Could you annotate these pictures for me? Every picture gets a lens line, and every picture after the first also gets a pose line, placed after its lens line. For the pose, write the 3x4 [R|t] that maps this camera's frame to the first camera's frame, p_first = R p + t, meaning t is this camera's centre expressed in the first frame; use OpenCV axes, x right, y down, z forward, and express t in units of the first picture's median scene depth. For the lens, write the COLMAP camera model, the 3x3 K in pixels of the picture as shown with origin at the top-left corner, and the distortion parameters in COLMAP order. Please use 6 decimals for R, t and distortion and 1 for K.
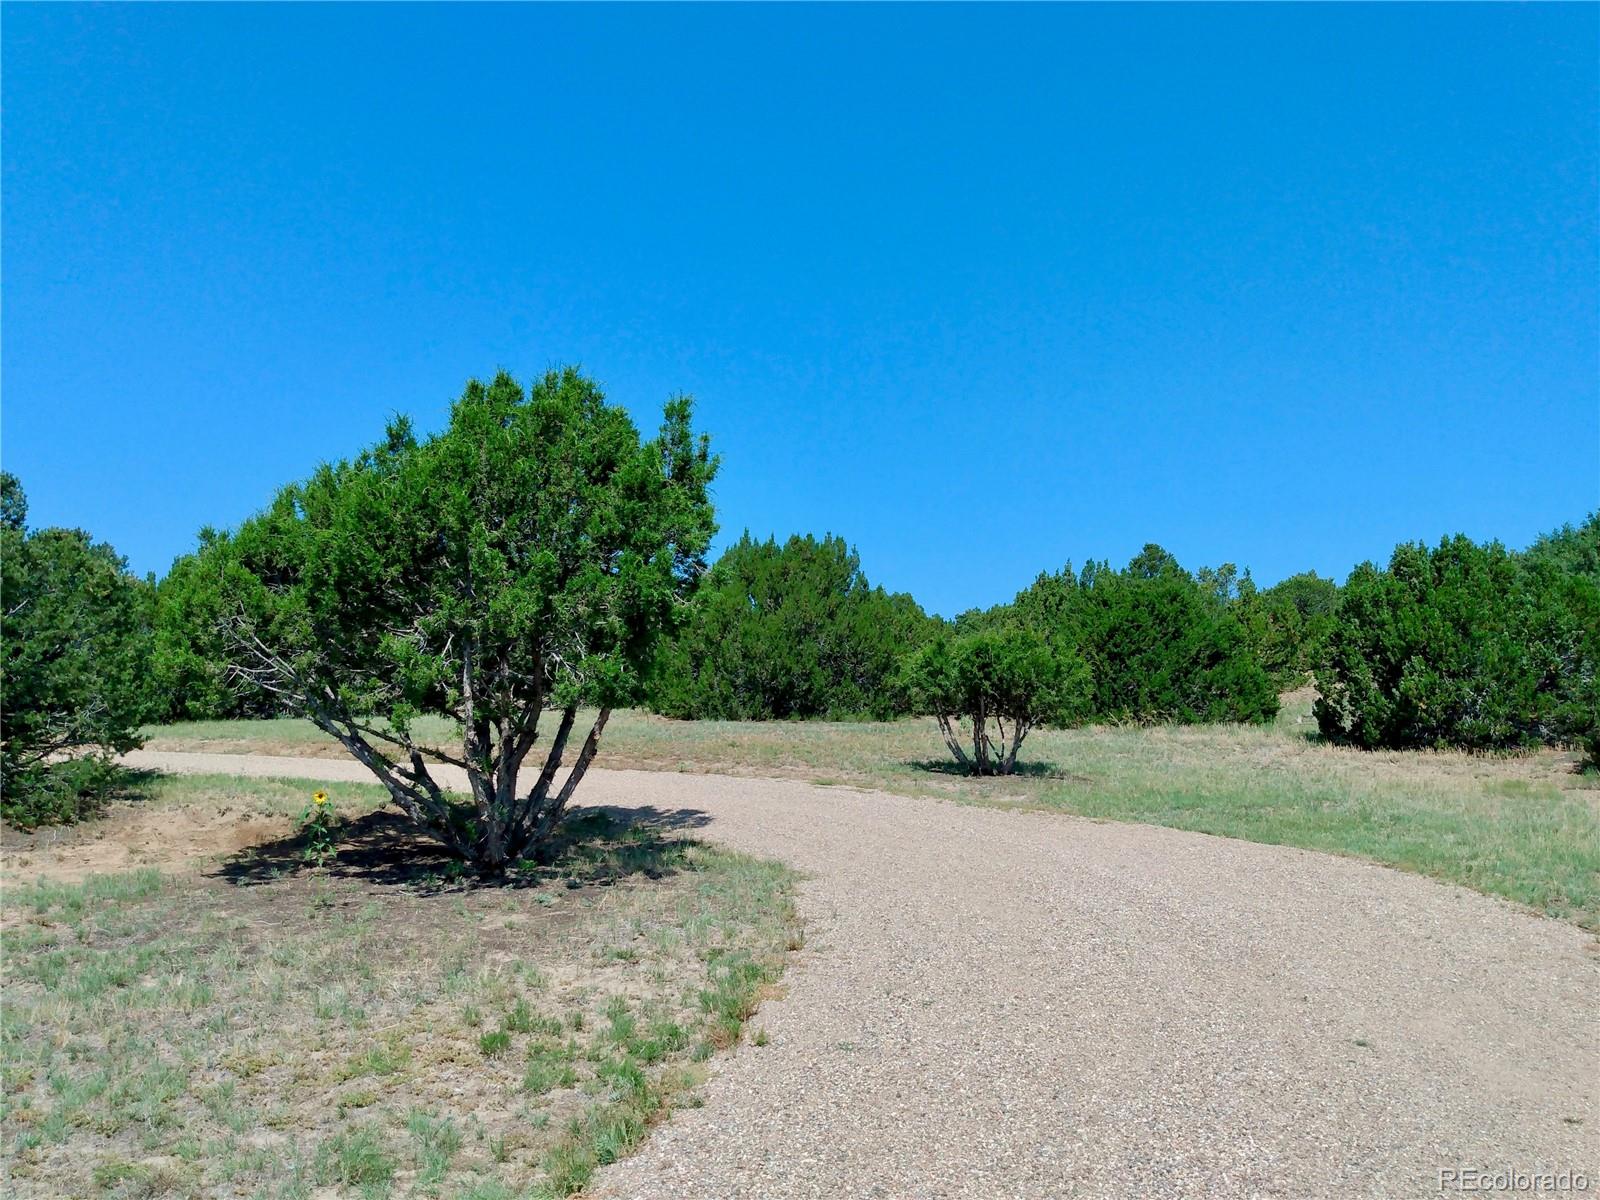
lens RADIAL K [[1262.4, 0, 800.0], [0, 1262.4, 600.0], [0, 0, 1]] dist [0.003368, 0.000189]
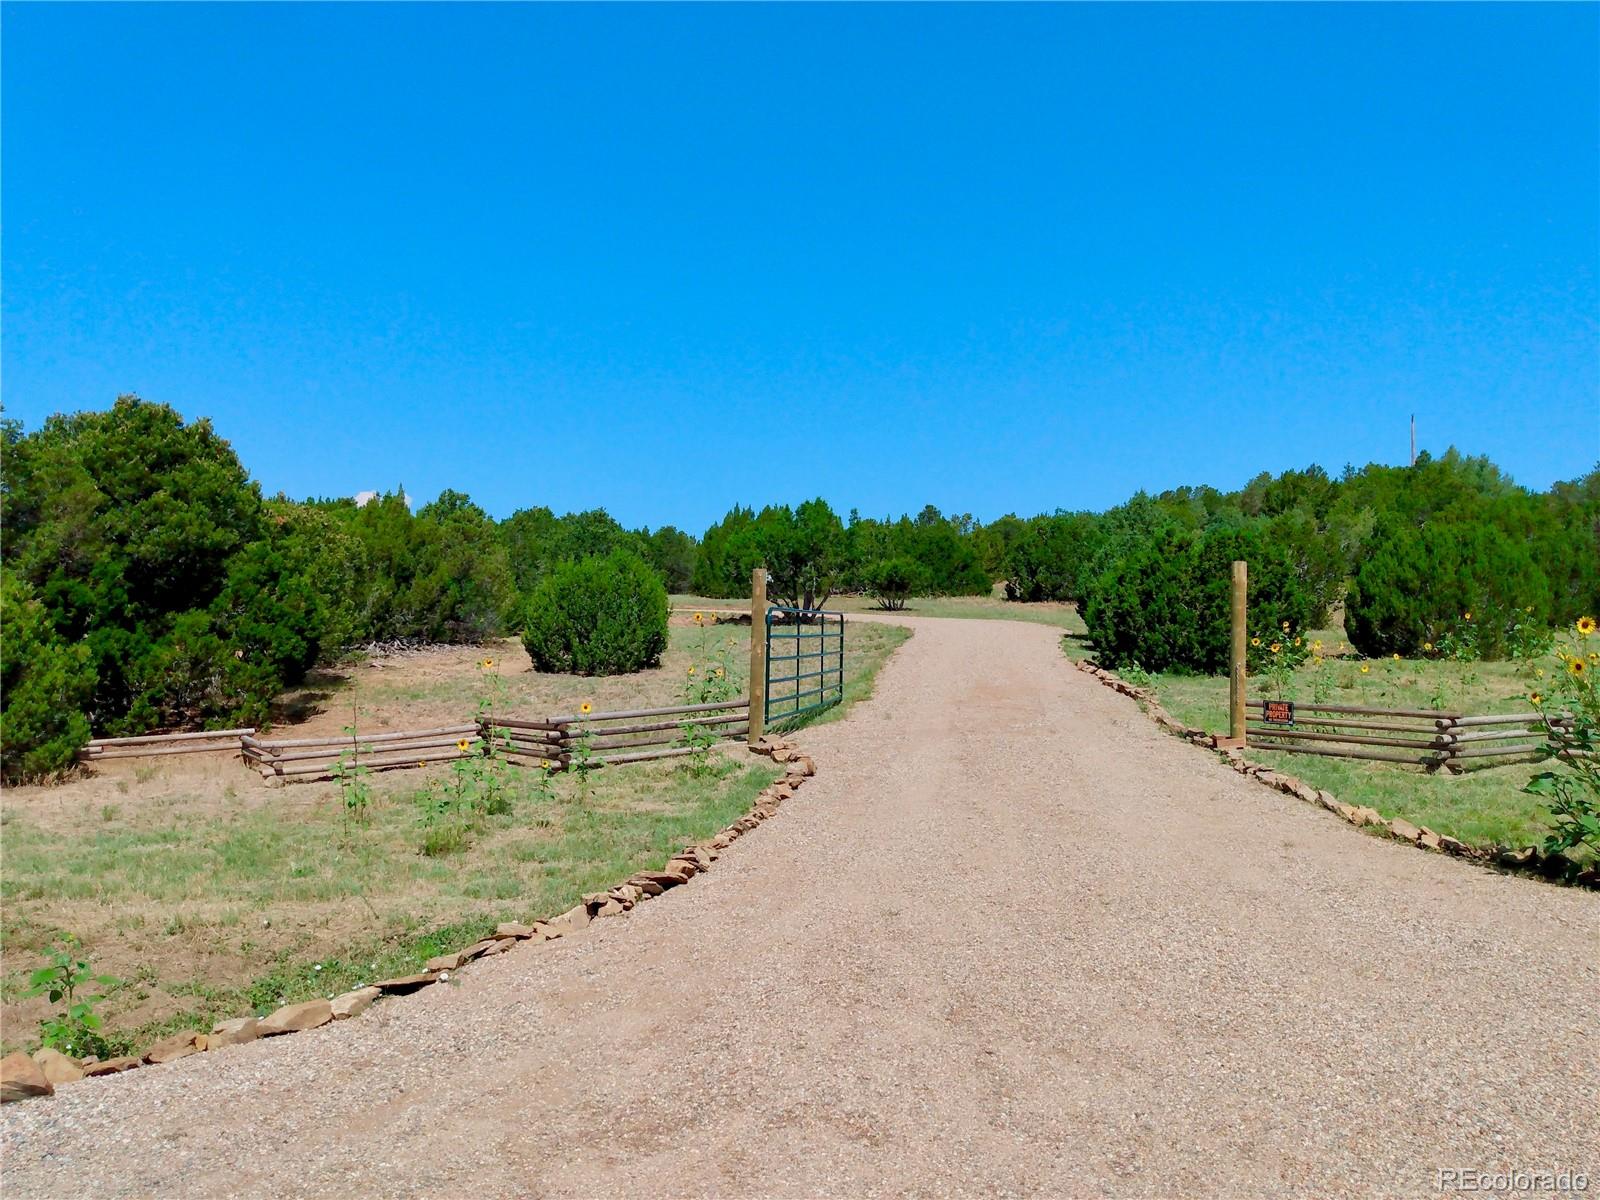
lens RADIAL K [[1262.4, 0, 800.0], [0, 1262.4, 600.0], [0, 0, 1]] dist [0.003368, 0.000189]
pose [[0.978414, -0.014056, 0.206178, -0.407932], [-0.001635, 0.997126, 0.075740, -0.062955], [-0.206650, -0.074442, 0.975579, -1.091629]]
